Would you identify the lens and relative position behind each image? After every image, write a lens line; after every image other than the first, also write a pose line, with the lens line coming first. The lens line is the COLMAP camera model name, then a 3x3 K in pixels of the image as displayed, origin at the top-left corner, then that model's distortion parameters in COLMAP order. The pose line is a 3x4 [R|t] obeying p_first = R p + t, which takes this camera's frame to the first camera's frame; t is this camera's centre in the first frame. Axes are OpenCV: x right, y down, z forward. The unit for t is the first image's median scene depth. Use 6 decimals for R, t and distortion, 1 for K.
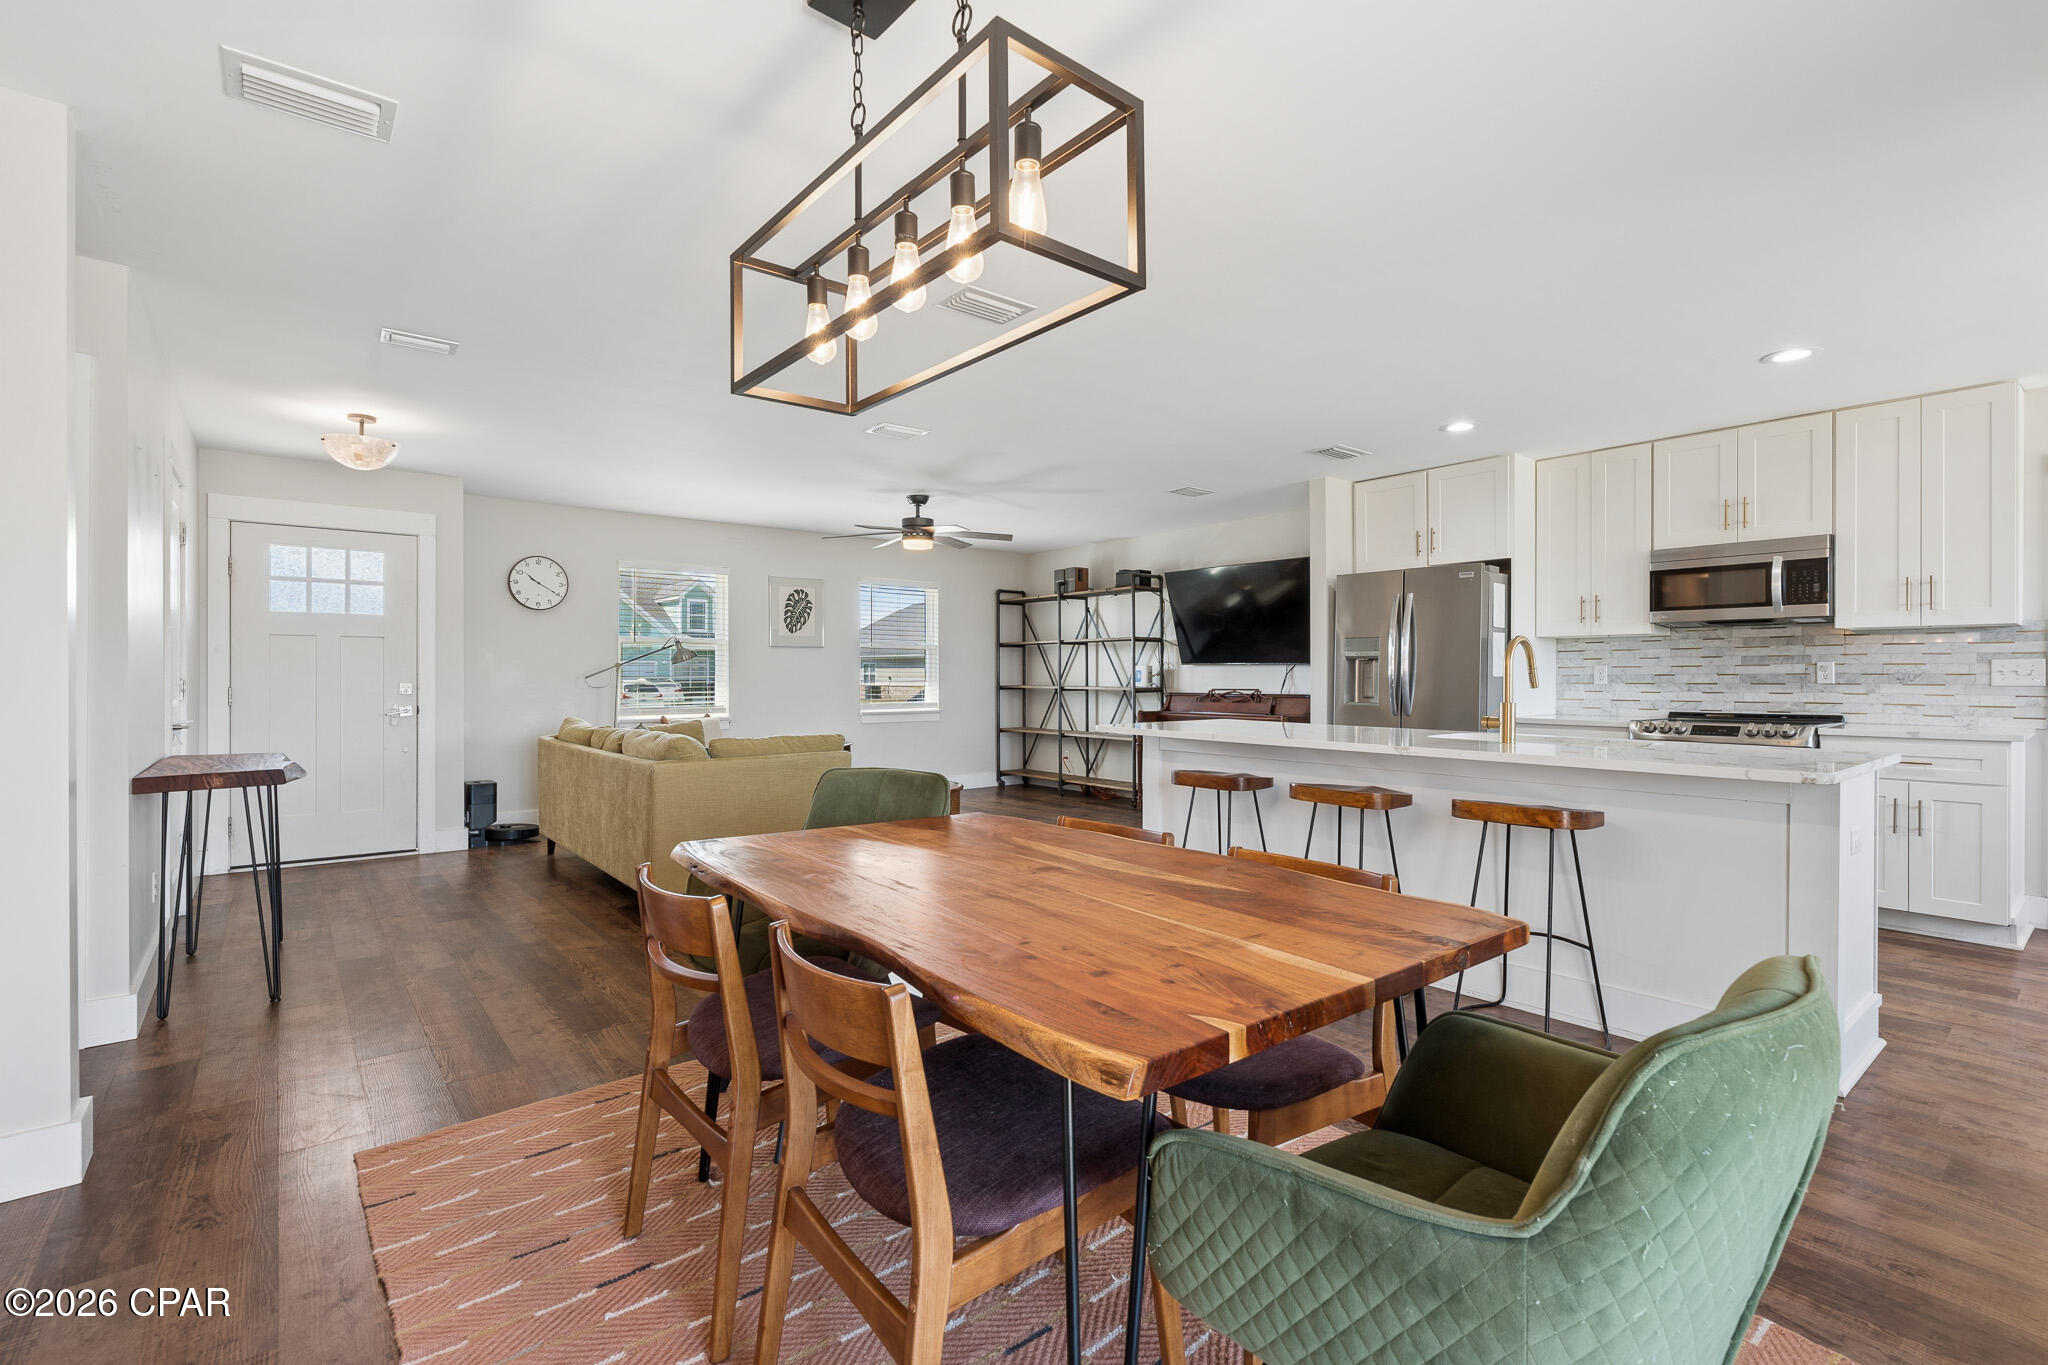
lens RADIAL K [[912.5, 0, 1020.9], [0, 912.5, 675.6], [0, 0, 1]] dist [-0.002702, -0.000327]
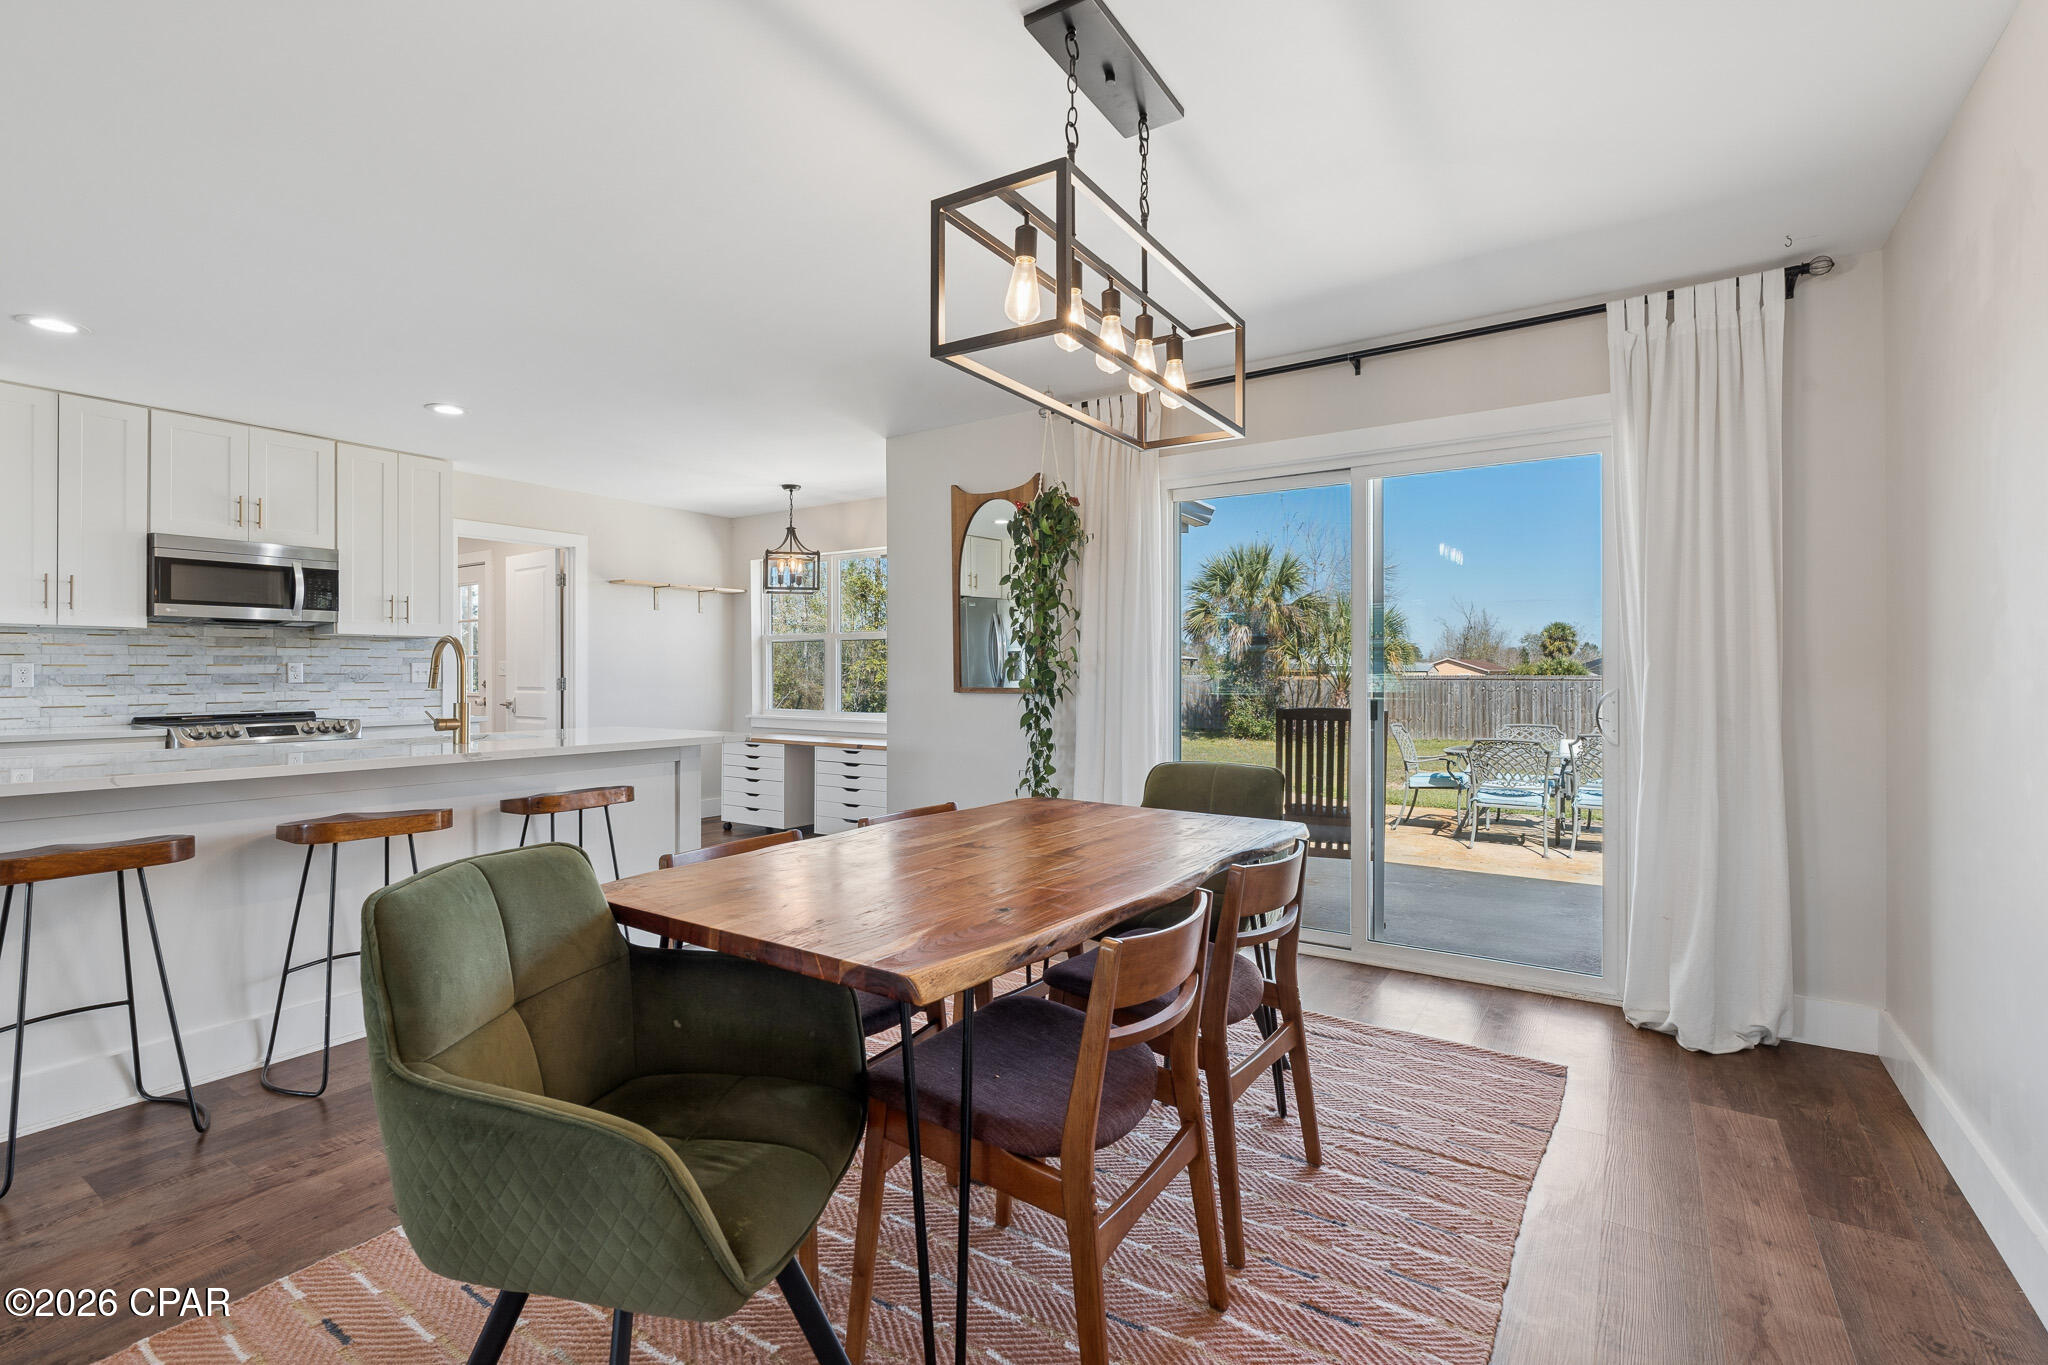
lens RADIAL K [[926.3, 0, 1017.5], [0, 926.3, 669.5], [0, 0, 1]] dist [-0.003437, -0.000202]
pose [[-0.297207, 0.004530, 0.954802, -0.308464], [0.002499, 0.999989, -0.003967, -0.000481], [-0.954810, 0.001207, -0.297215, 0.364698]]
